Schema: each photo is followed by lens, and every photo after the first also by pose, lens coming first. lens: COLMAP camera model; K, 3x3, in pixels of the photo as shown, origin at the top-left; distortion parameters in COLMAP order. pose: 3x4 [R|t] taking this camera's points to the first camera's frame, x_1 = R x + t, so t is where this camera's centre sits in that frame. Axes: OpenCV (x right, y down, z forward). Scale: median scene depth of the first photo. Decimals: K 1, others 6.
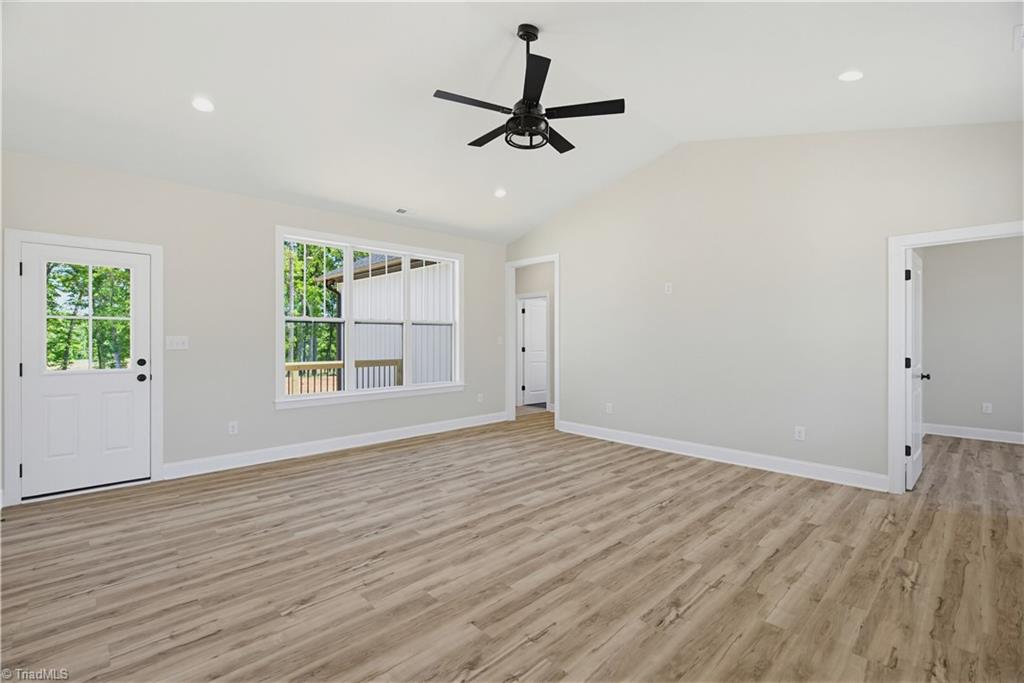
lens RADIAL K [[464.0, 0, 509.1], [0, 464.0, 341.9], [0, 0, 1]] dist [0.004484, -0.000033]
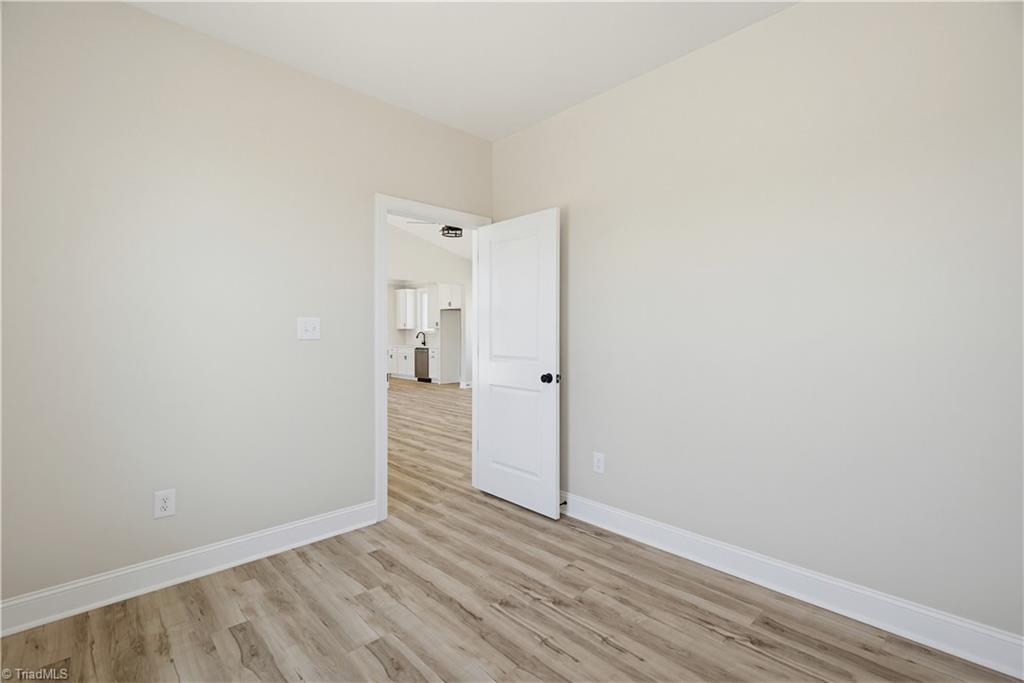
lens RADIAL K [[464.0, 0, 509.1], [0, 464.0, 341.9], [0, 0, 1]] dist [0.004484, -0.000033]
pose [[-0.022011, 0.016255, -0.999626, 2.054292], [-0.003815, 0.999859, 0.016343, 0.016124], [0.999750, 0.004174, -0.021946, 1.253617]]
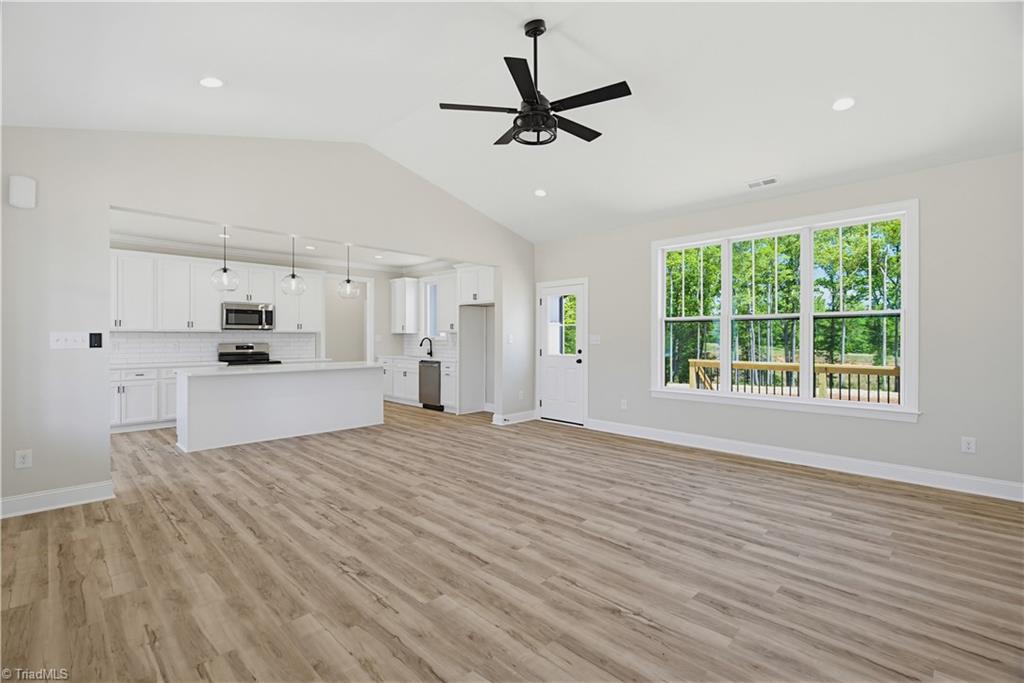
lens RADIAL K [[464.0, 0, 509.1], [0, 464.0, 341.9], [0, 0, 1]] dist [0.004484, -0.000033]
pose [[0.013974, 0.010406, -0.999848, 0.991547], [-0.007528, 0.999919, 0.010302, -0.006140], [0.999874, 0.007382, 0.014051, 0.895713]]
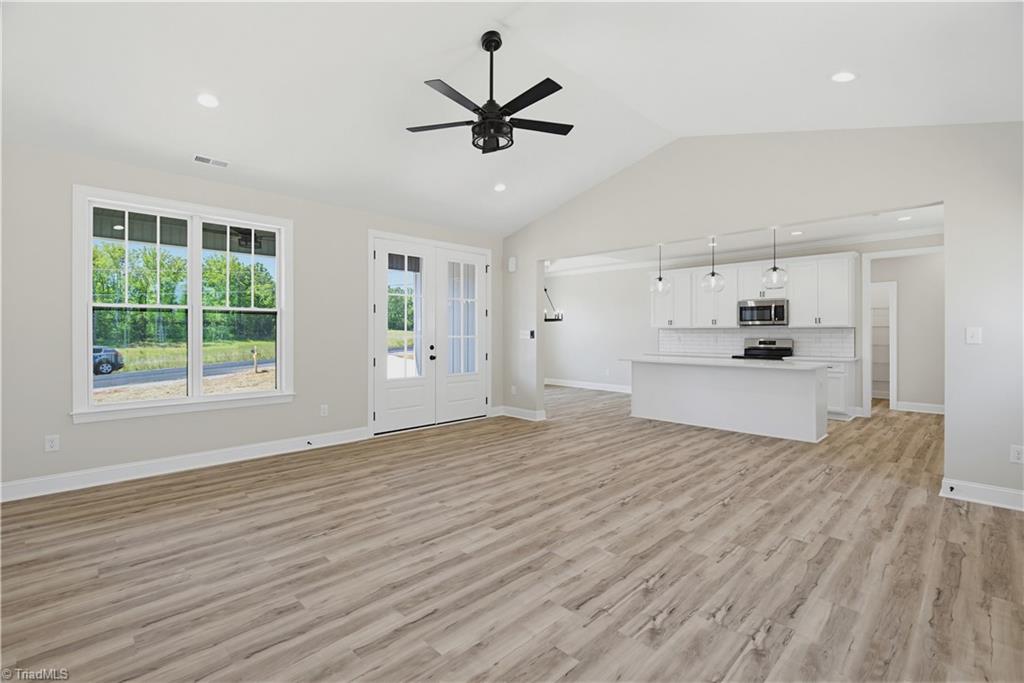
lens RADIAL K [[464.0, 0, 509.1], [0, 464.0, 341.9], [0, 0, 1]] dist [0.004484, -0.000033]
pose [[-0.999961, 0.000562, -0.008813, 0.010492], [0.000327, 0.999644, 0.026689, -0.012877], [0.008825, 0.026685, -0.999605, 1.961739]]
